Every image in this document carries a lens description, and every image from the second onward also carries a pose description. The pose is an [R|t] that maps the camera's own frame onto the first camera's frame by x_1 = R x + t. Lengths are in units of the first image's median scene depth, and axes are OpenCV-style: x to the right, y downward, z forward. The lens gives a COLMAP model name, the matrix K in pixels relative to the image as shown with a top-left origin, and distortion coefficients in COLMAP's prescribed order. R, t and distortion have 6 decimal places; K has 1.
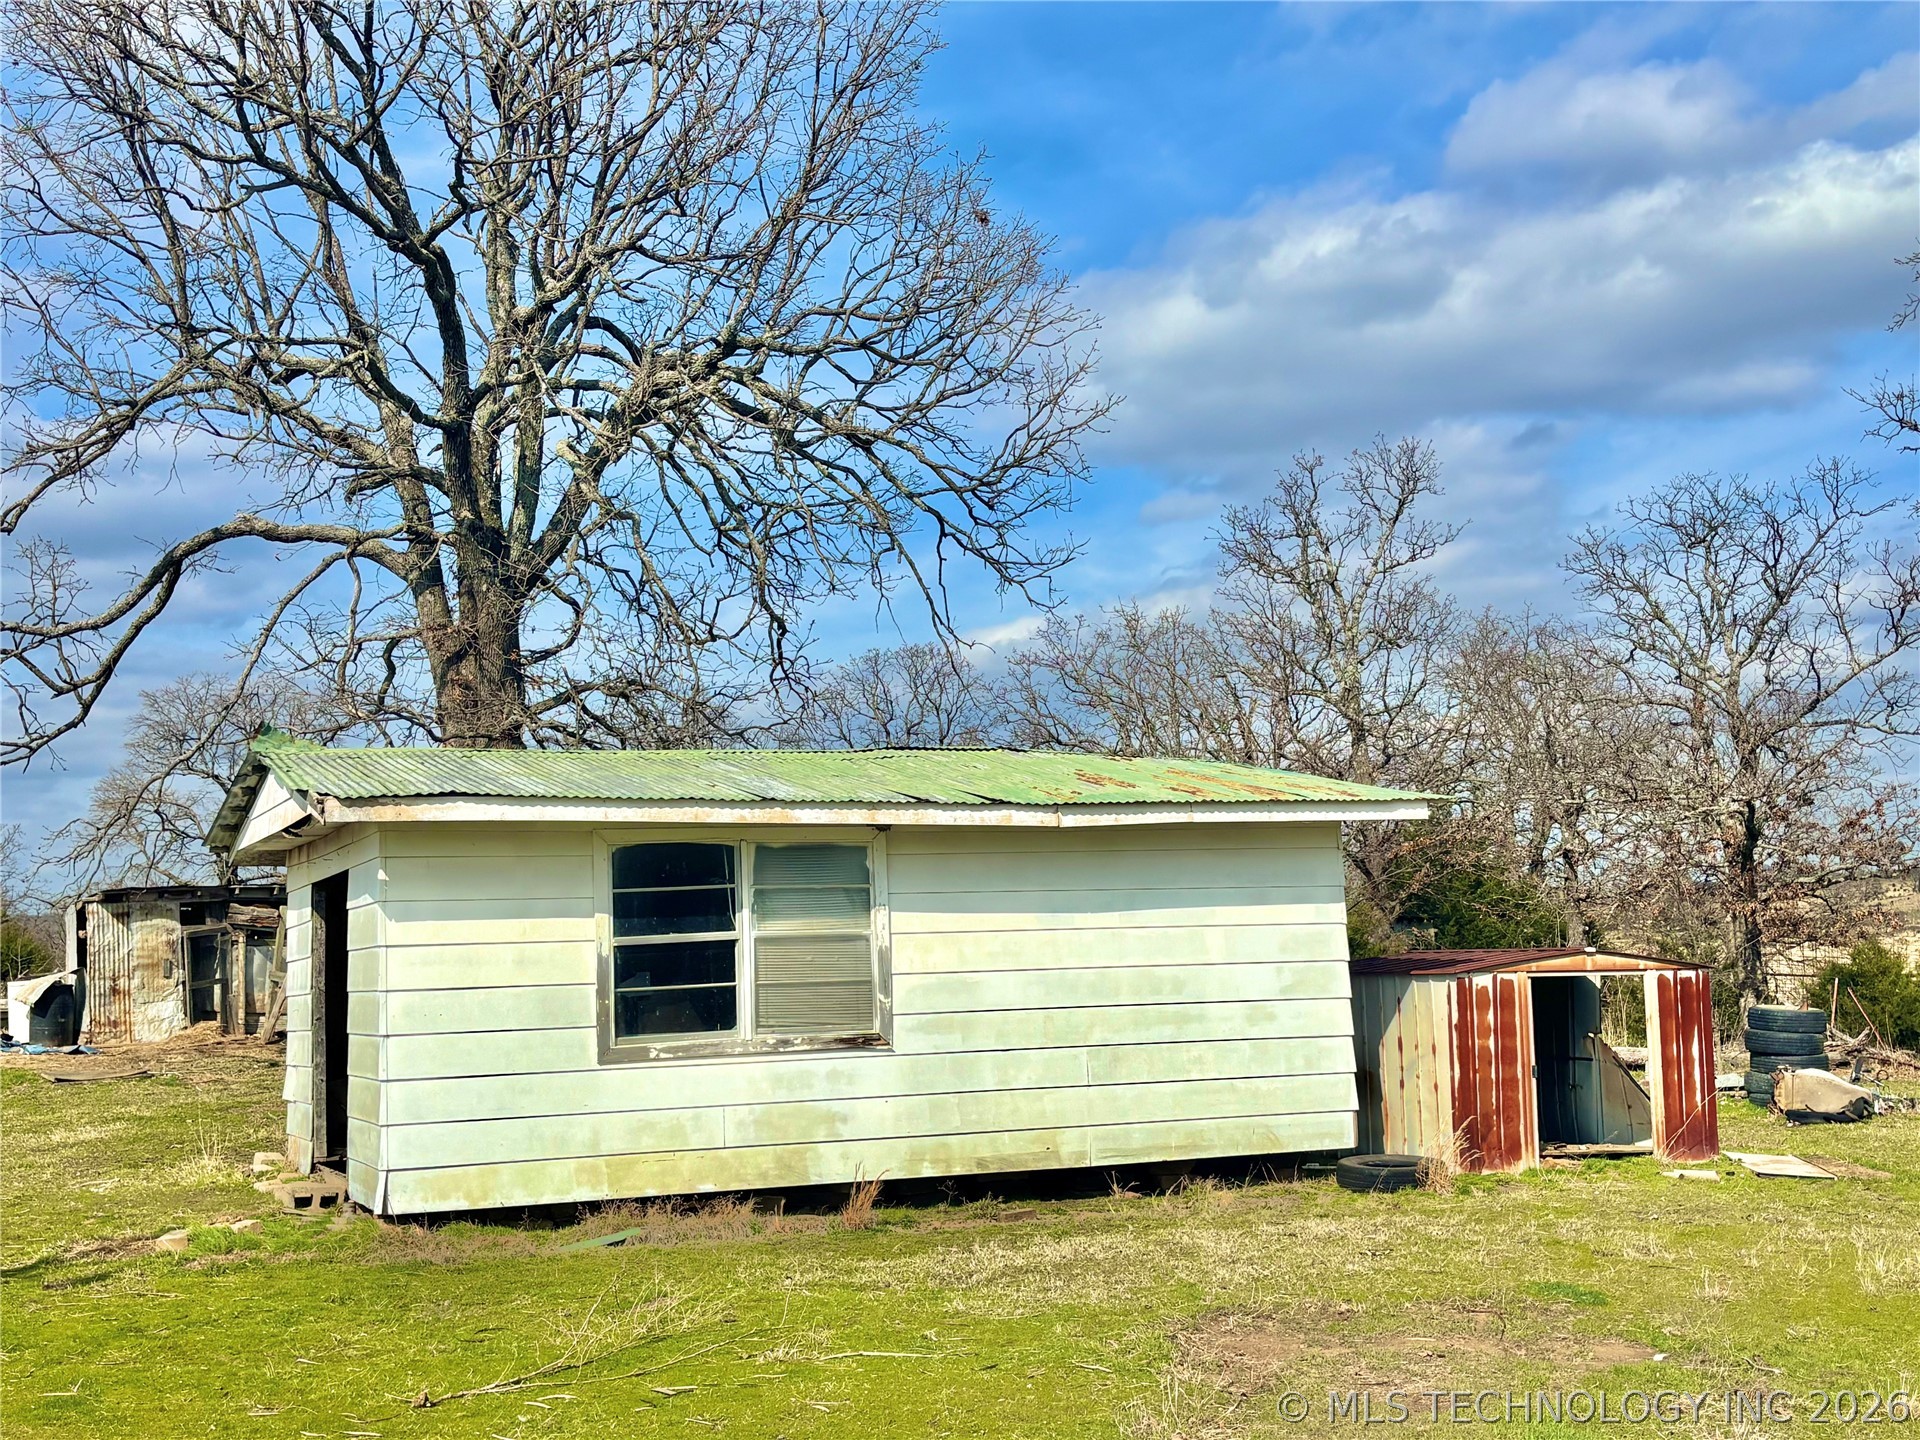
lens RADIAL K [[2220.1, 0, 960.0], [0, 2220.1, 720.0], [0, 0, 1]] dist [0.057051, -0.020551]
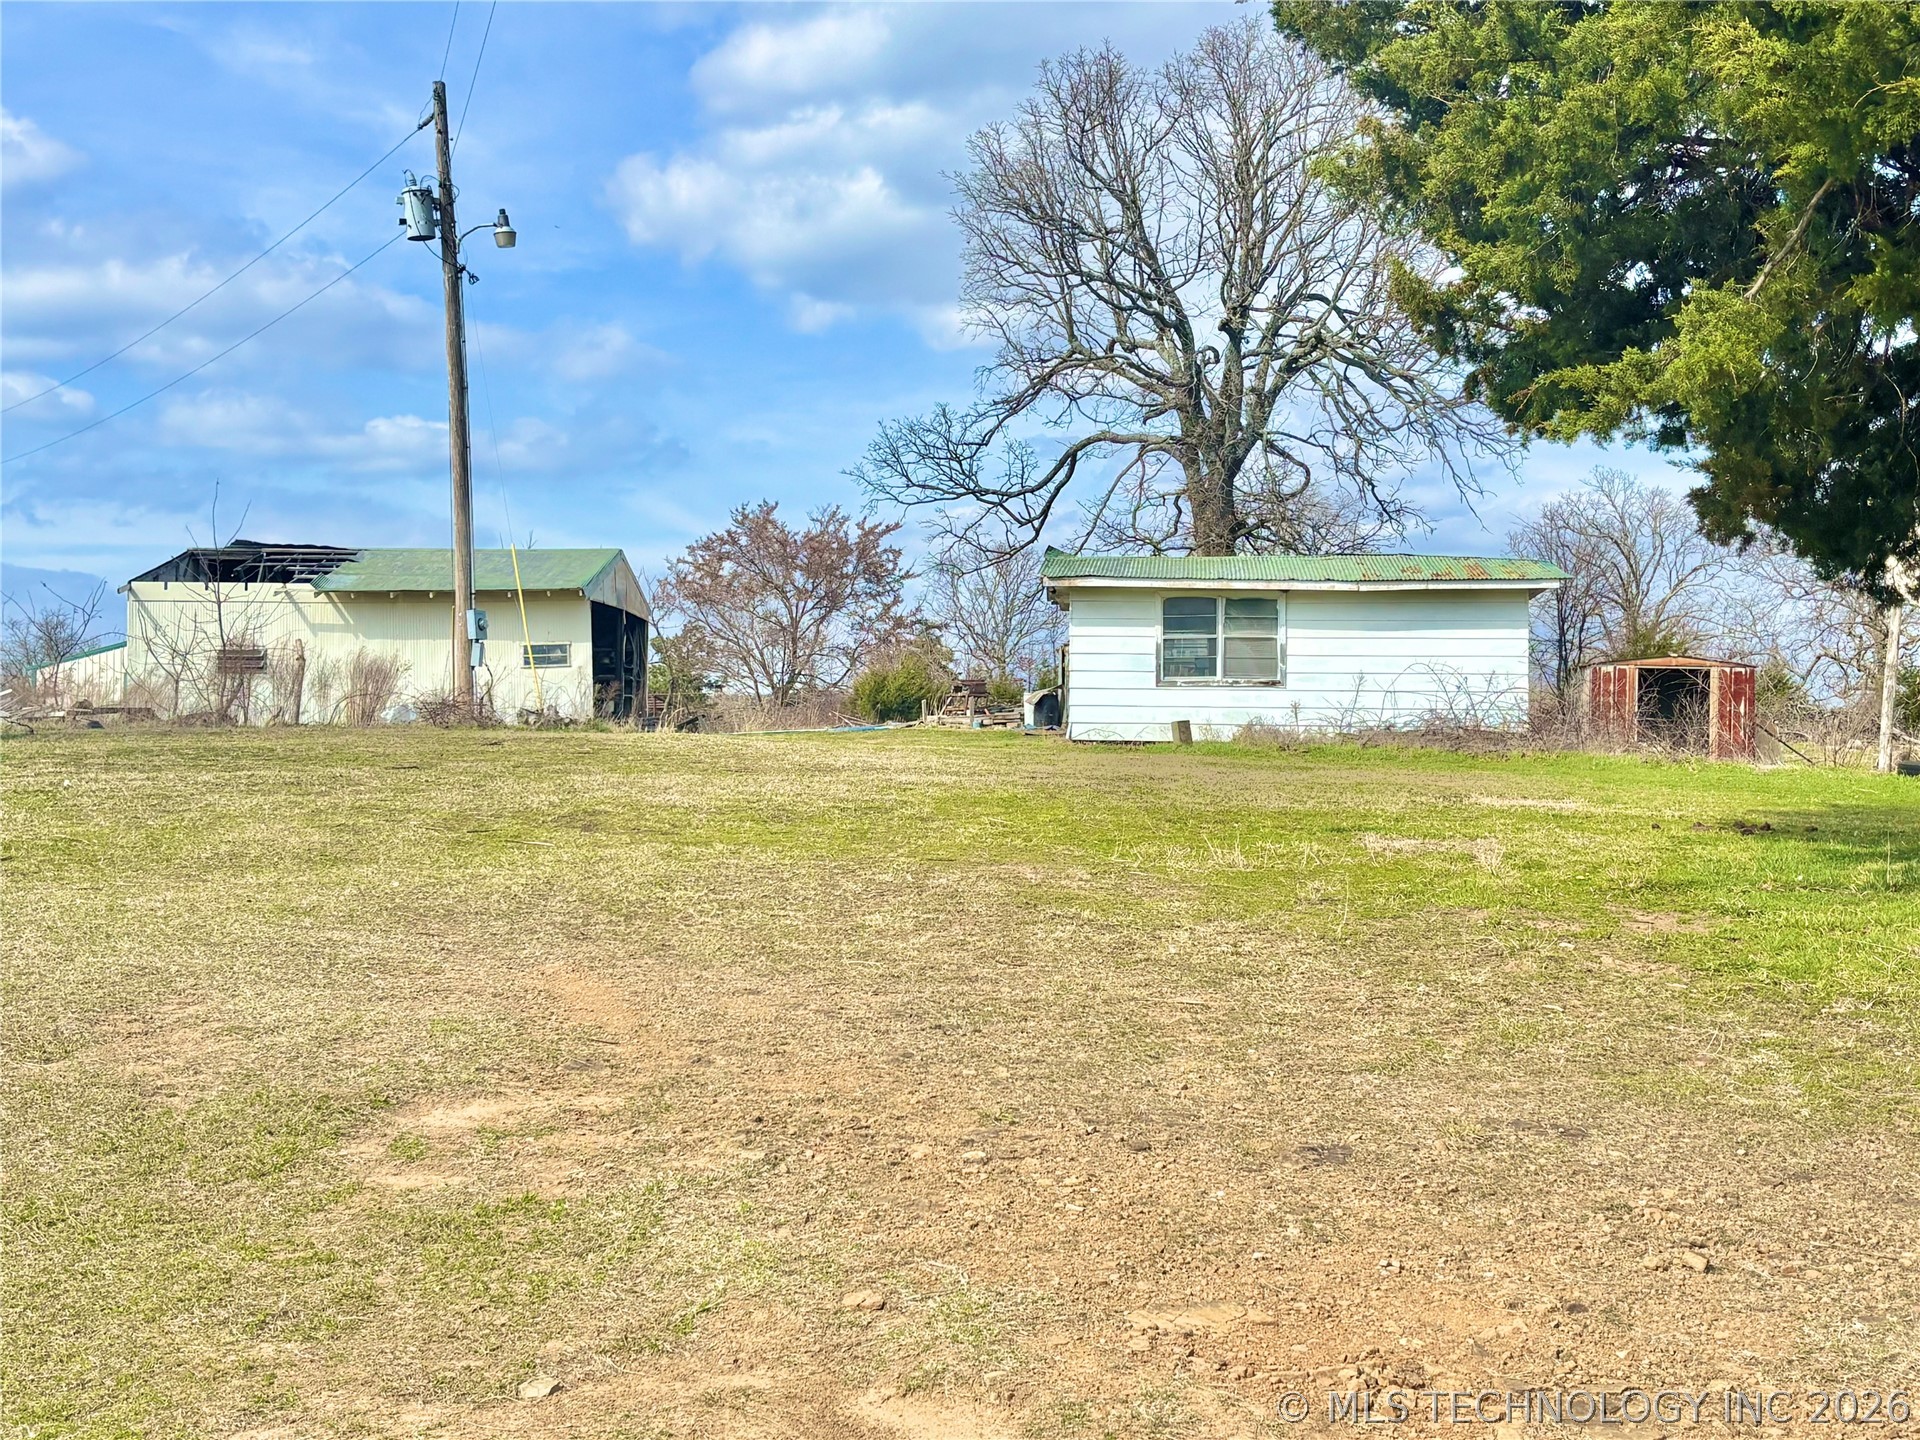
lens RADIAL K [[2570.9, 0, 960.0], [0, 2570.9, 720.0], [0, 0, 1]] dist [0.016850, 0.015234]
pose [[0.878749, 0.024604, -0.476650, 0.837115], [0.015496, 0.996673, 0.080015, -0.031794], [0.477033, -0.077700, 0.875444, -1.323349]]
